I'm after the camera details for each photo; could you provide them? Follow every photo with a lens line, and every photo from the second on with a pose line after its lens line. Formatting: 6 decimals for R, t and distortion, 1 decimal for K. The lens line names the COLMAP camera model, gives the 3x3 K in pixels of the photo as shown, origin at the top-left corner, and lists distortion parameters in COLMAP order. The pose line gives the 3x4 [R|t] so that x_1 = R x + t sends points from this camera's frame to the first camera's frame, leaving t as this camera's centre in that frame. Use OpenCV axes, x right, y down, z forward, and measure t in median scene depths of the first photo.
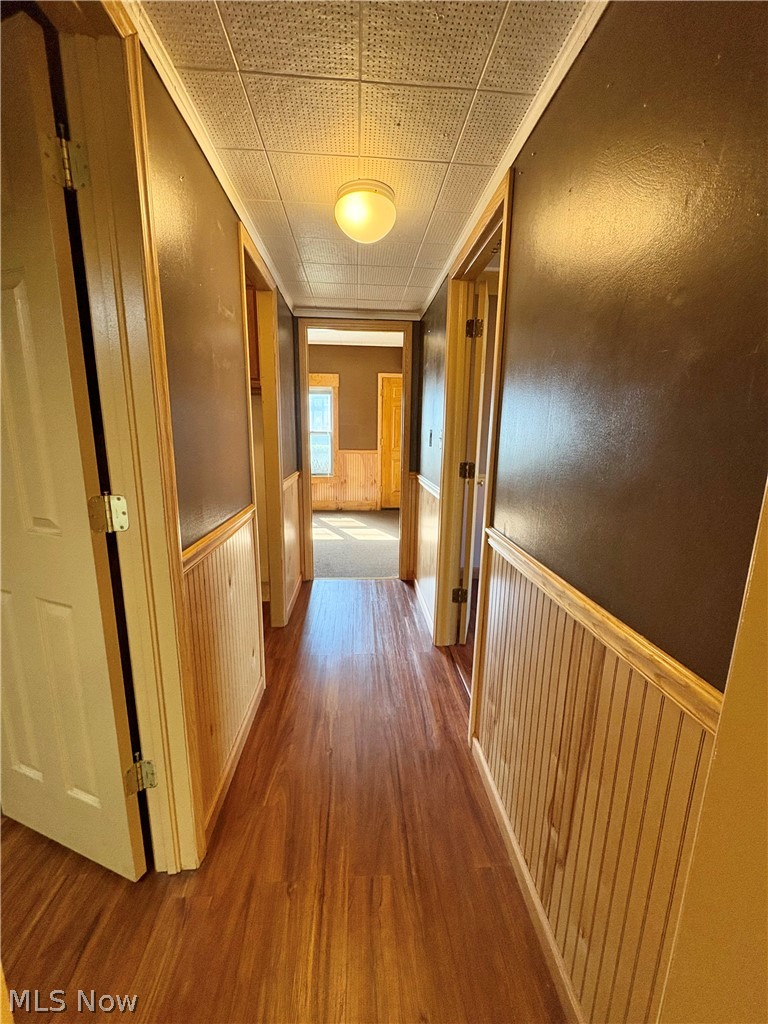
lens RADIAL K [[408.9, 0, 385.5], [0, 408.9, 514.7], [0, 0, 1]] dist [-0.002186, 0.001058]
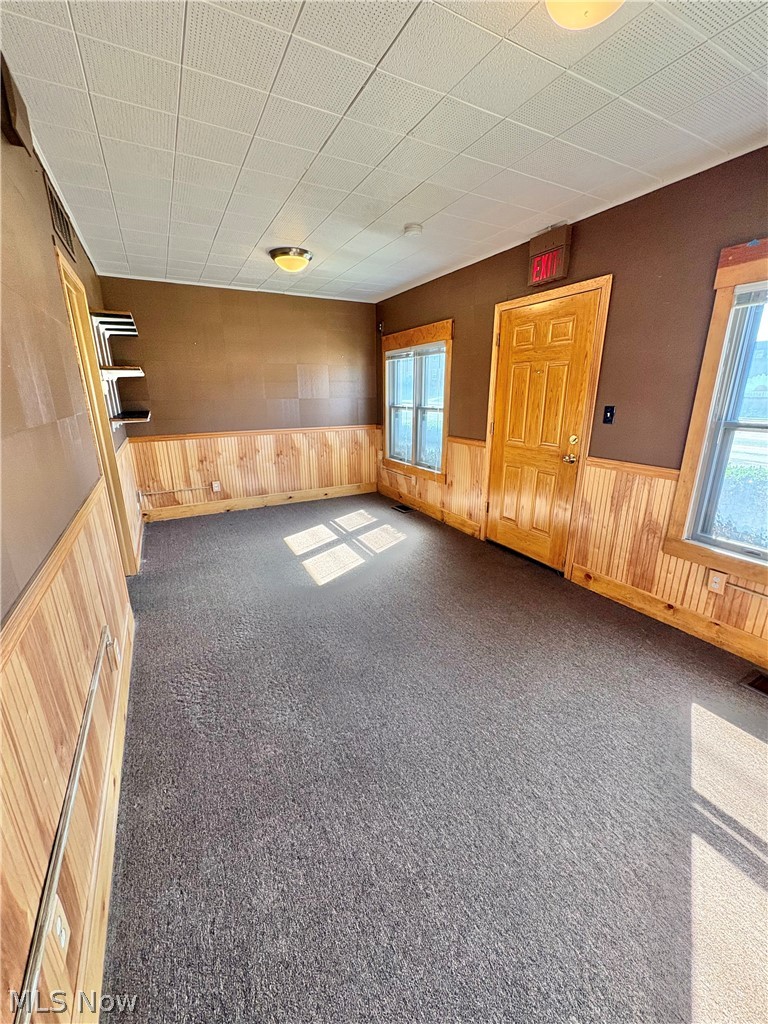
lens RADIAL K [[408.9, 0, 381.9], [0, 408.9, 512.4], [0, 0, 1]] dist [-0.002186, 0.001058]
pose [[0.406066, 0.227206, -0.885149, 0.469132], [-0.156473, 0.971582, 0.177609, -0.140686], [0.900348, 0.066381, 0.430078, 0.618249]]
